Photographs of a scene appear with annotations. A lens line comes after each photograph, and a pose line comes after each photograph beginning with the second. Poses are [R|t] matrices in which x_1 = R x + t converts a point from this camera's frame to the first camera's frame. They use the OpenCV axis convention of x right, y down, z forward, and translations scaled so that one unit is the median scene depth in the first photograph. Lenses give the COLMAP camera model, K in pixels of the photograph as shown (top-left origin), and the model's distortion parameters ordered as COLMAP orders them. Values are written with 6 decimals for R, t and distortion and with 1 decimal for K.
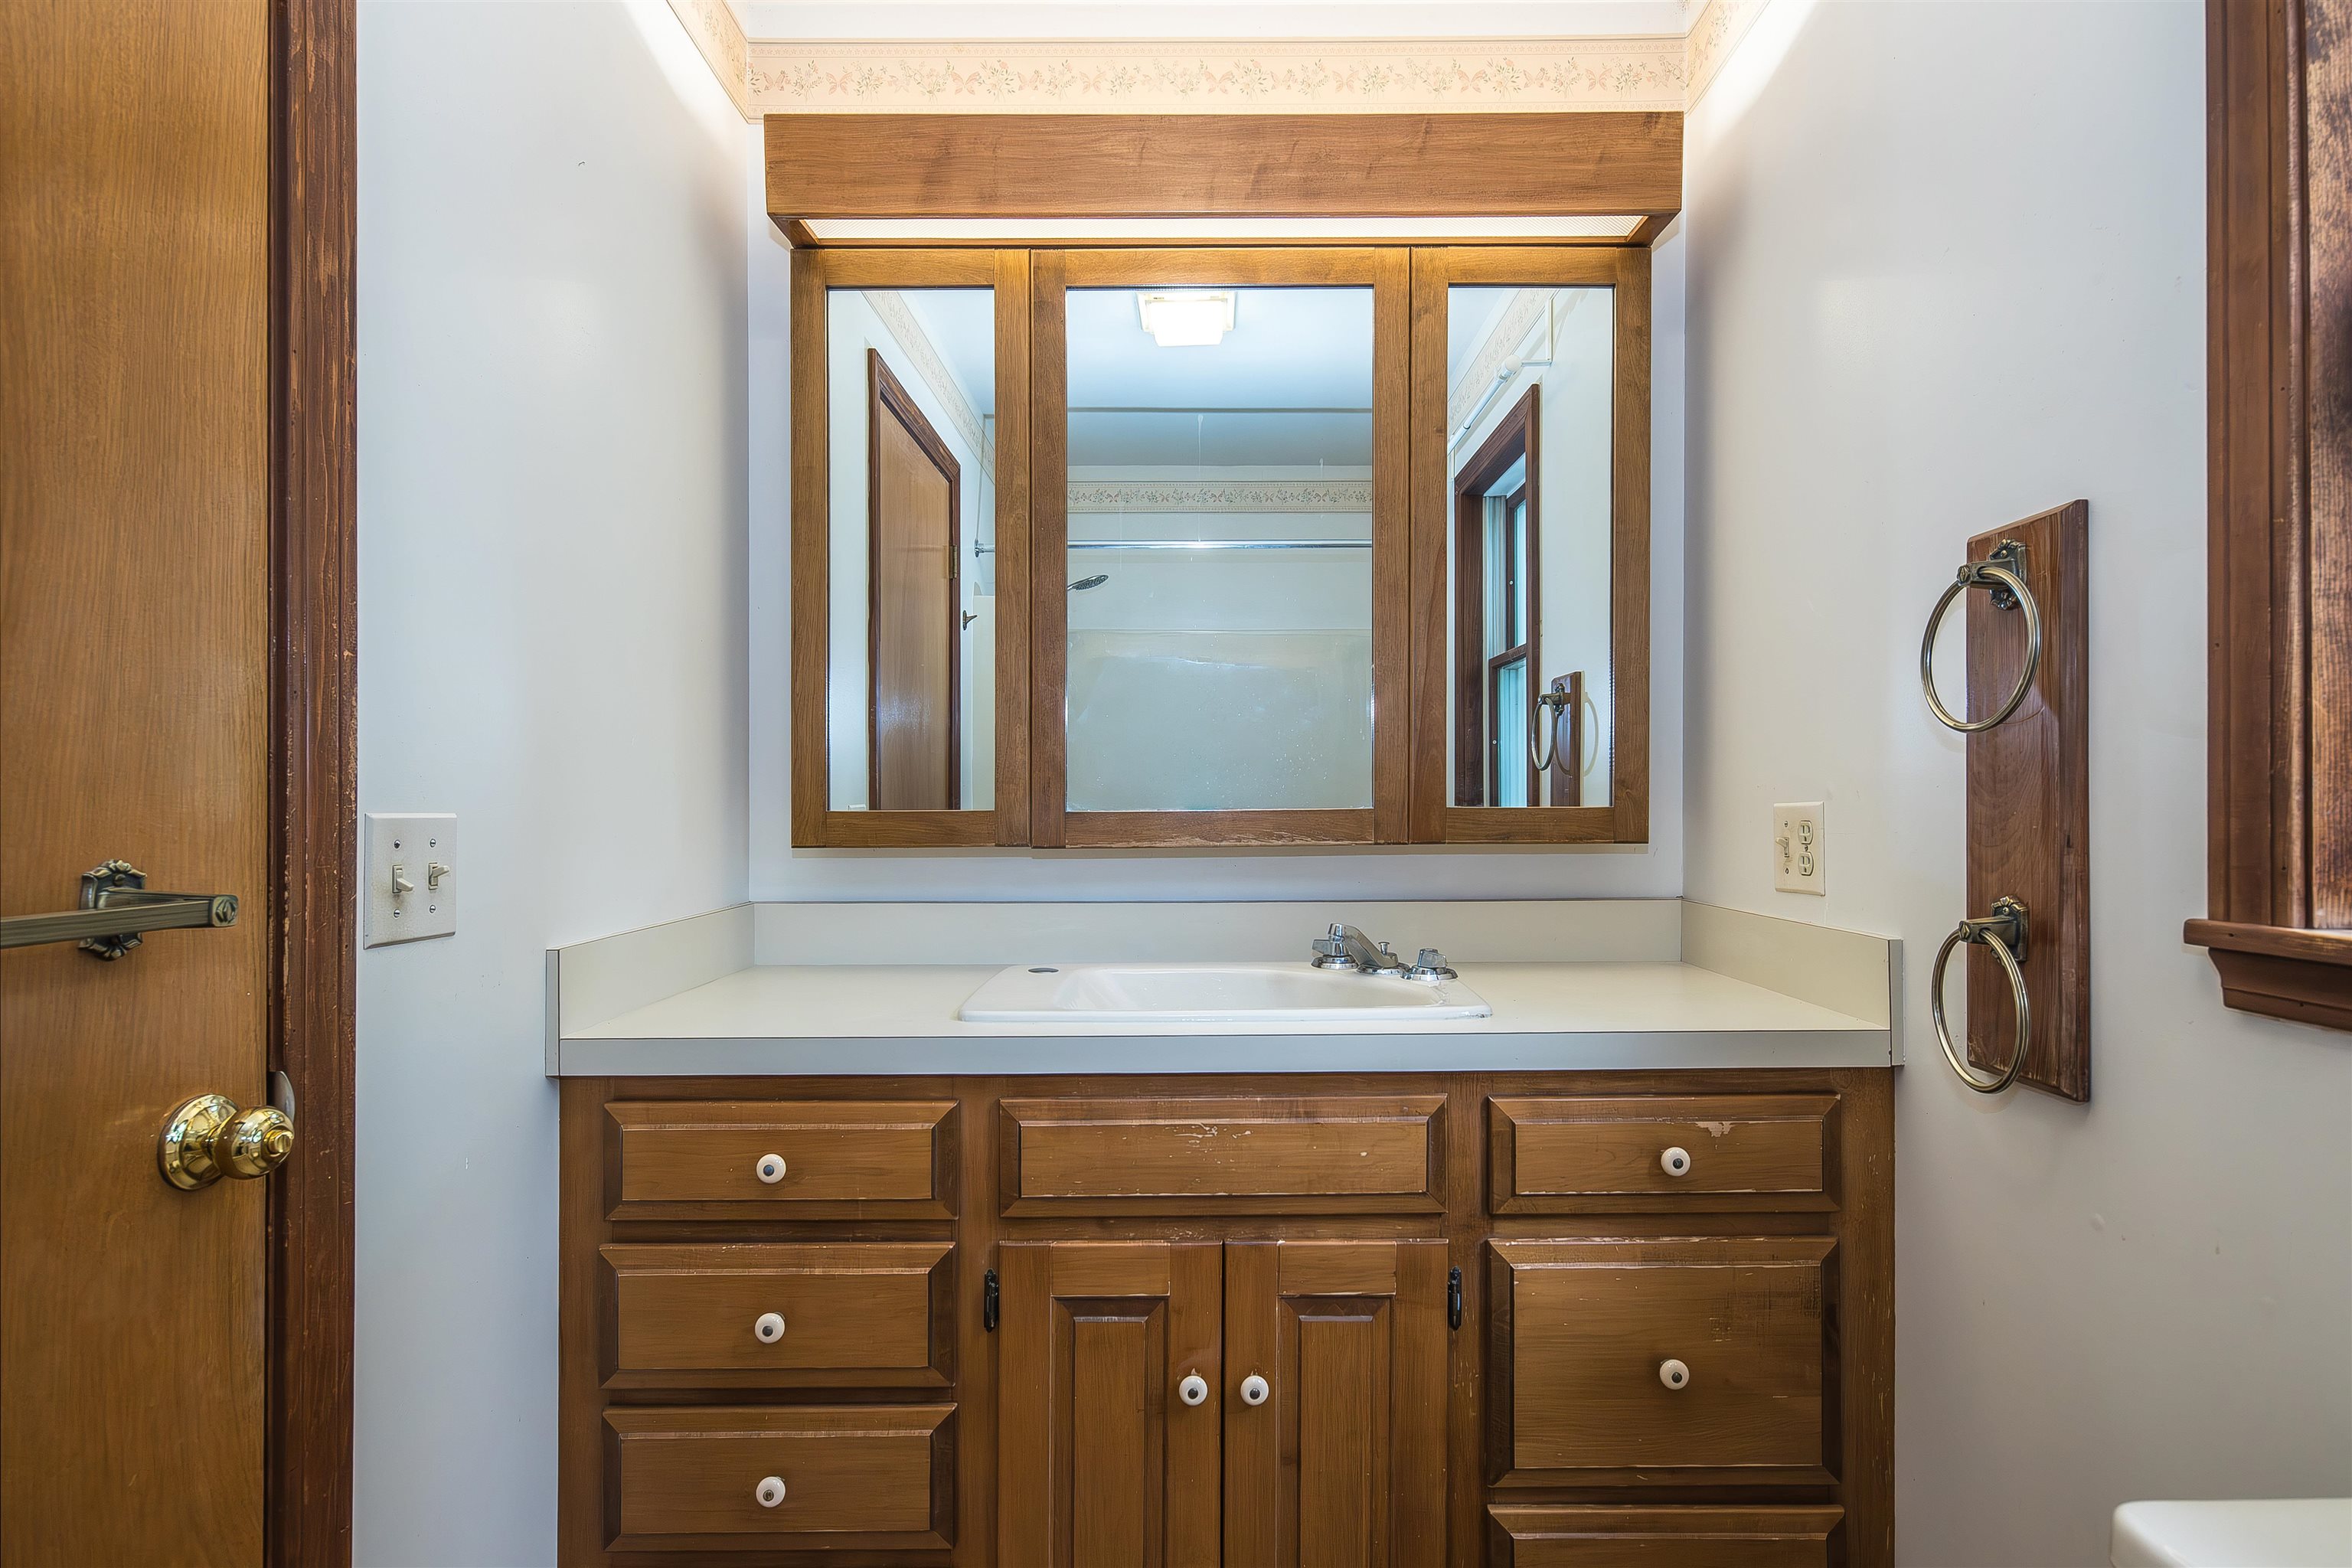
lens RADIAL K [[1174.3, 0, 1175.8], [0, 1174.3, 811.0], [0, 0, 1]] dist [0.000207, -0.000193]
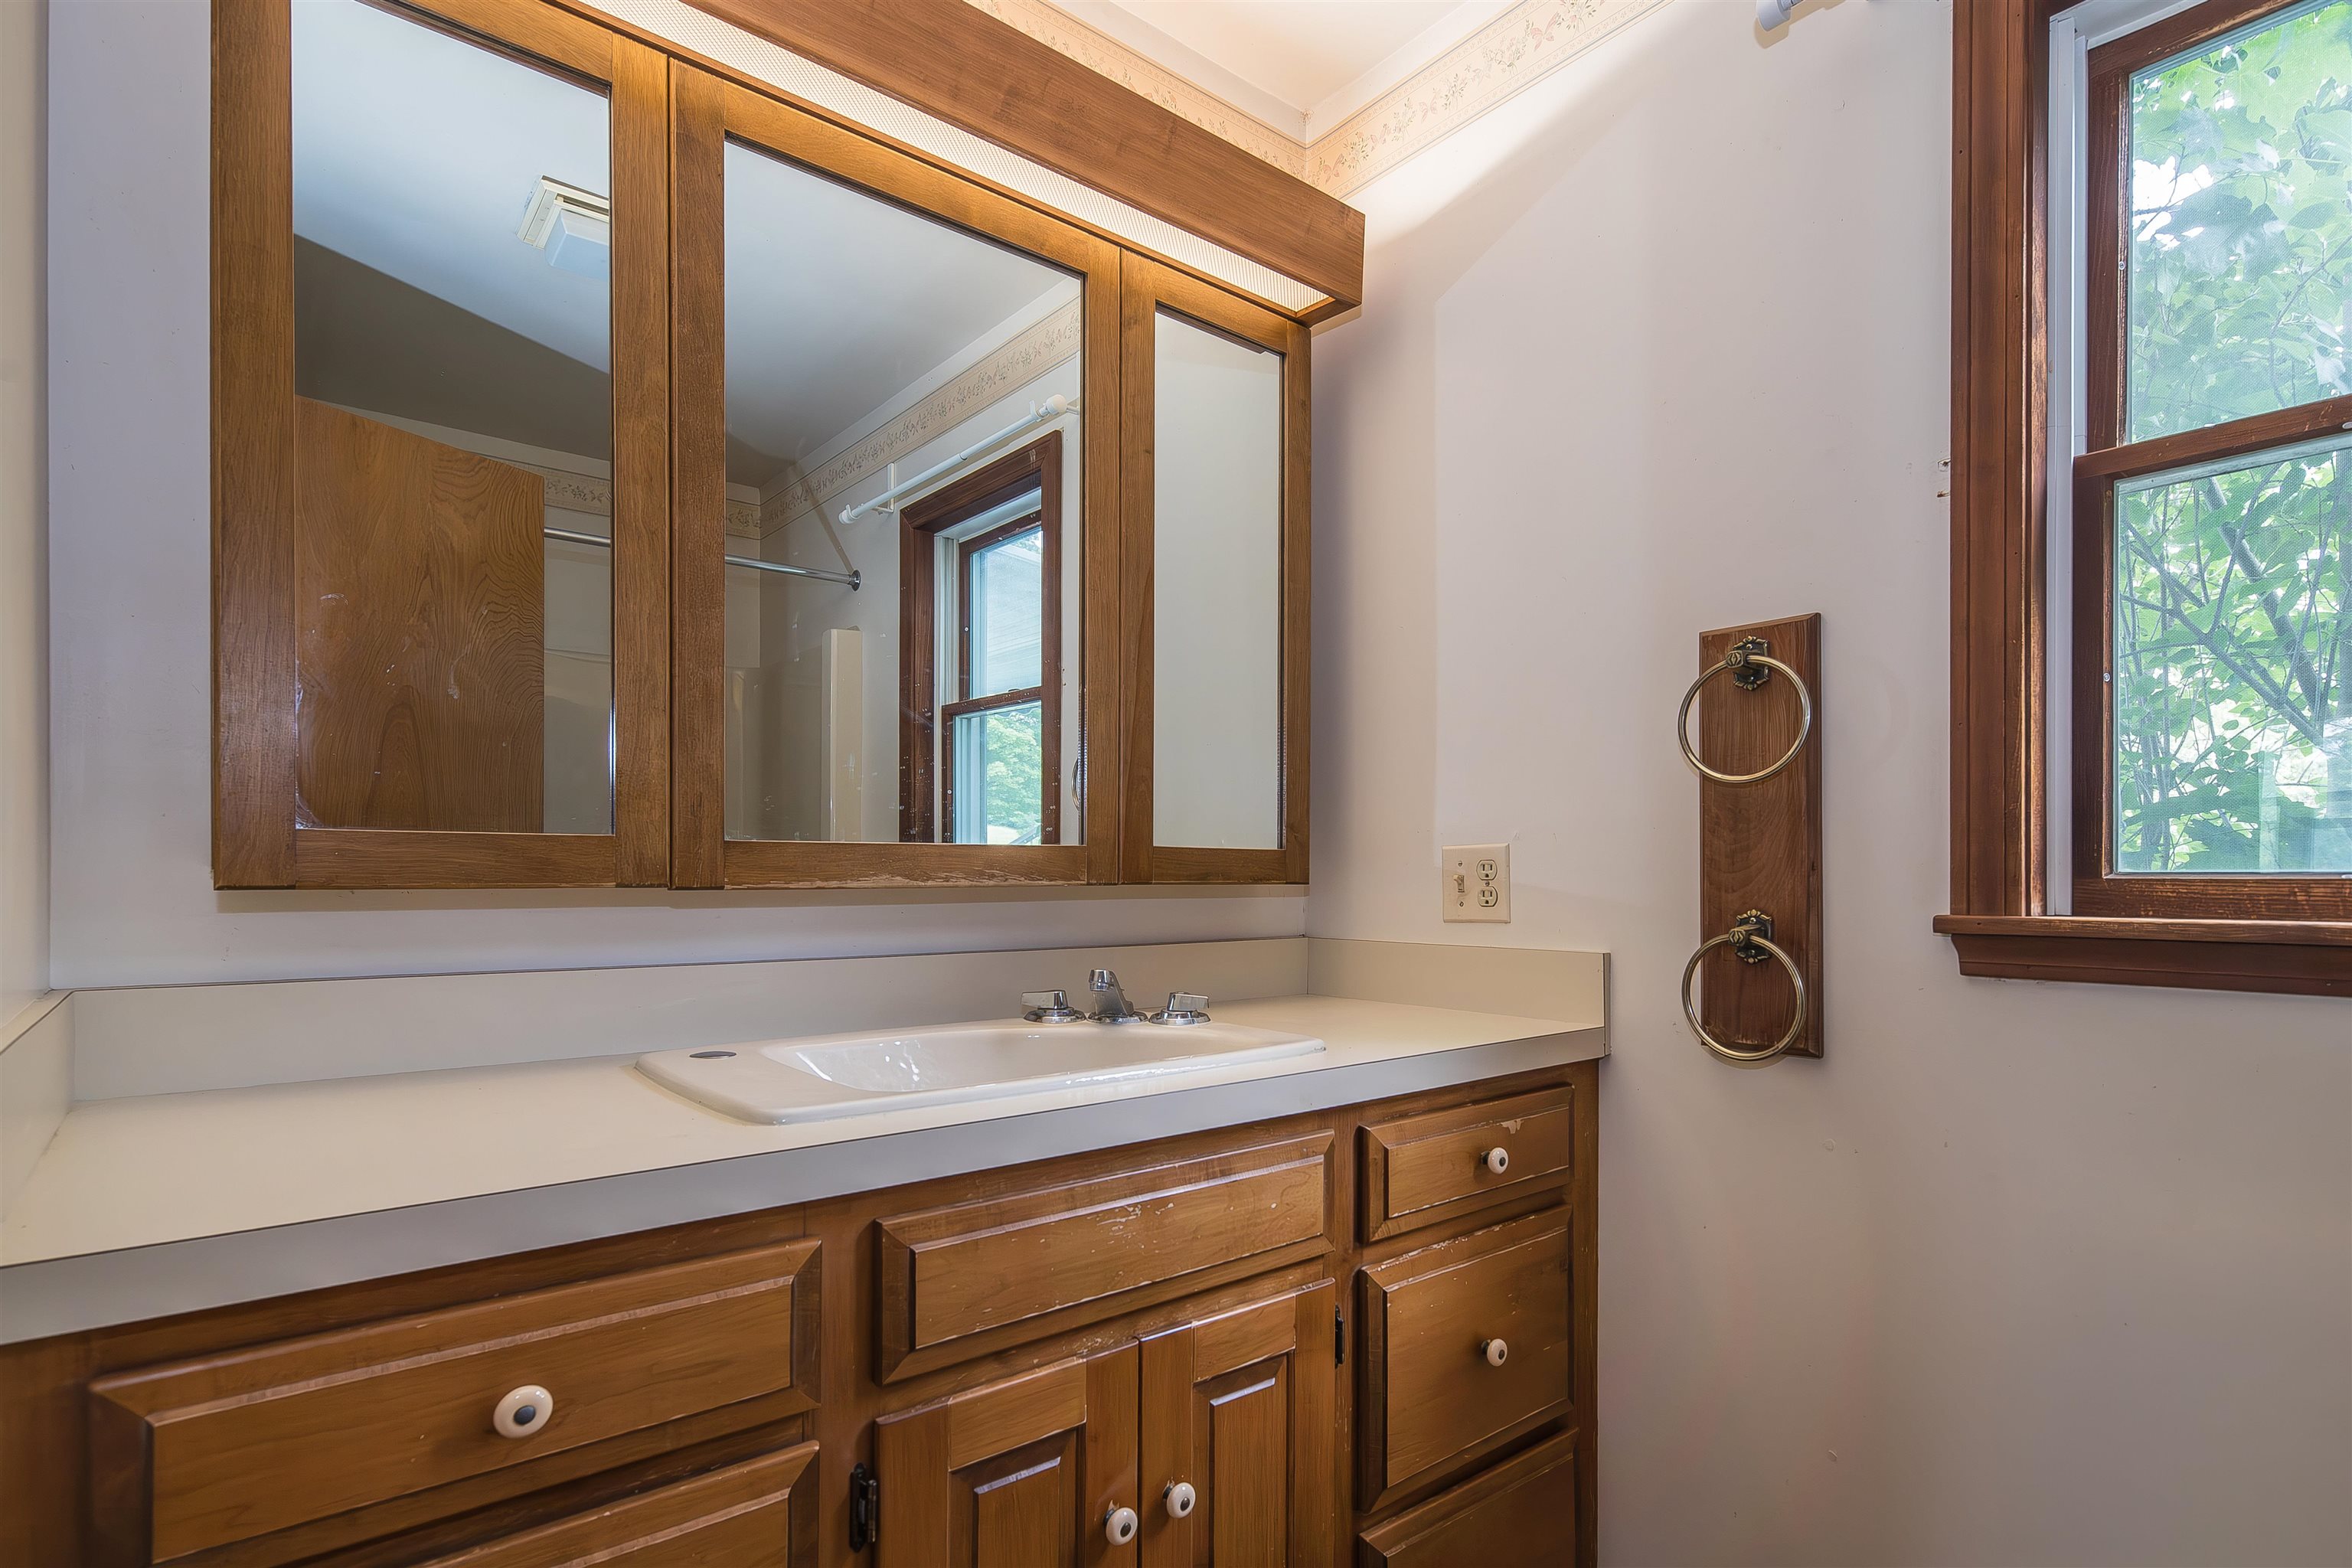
lens RADIAL K [[1171.1, 0, 1177.6], [0, 1171.1, 891.3], [0, 0, 1]] dist [0.001629, 0.000563]
pose [[0.750855, 0.001929, 0.660464, -0.497315], [-0.004044, 0.999990, 0.001677, 0.041089], [-0.660454, -0.003930, 0.750856, 0.346697]]
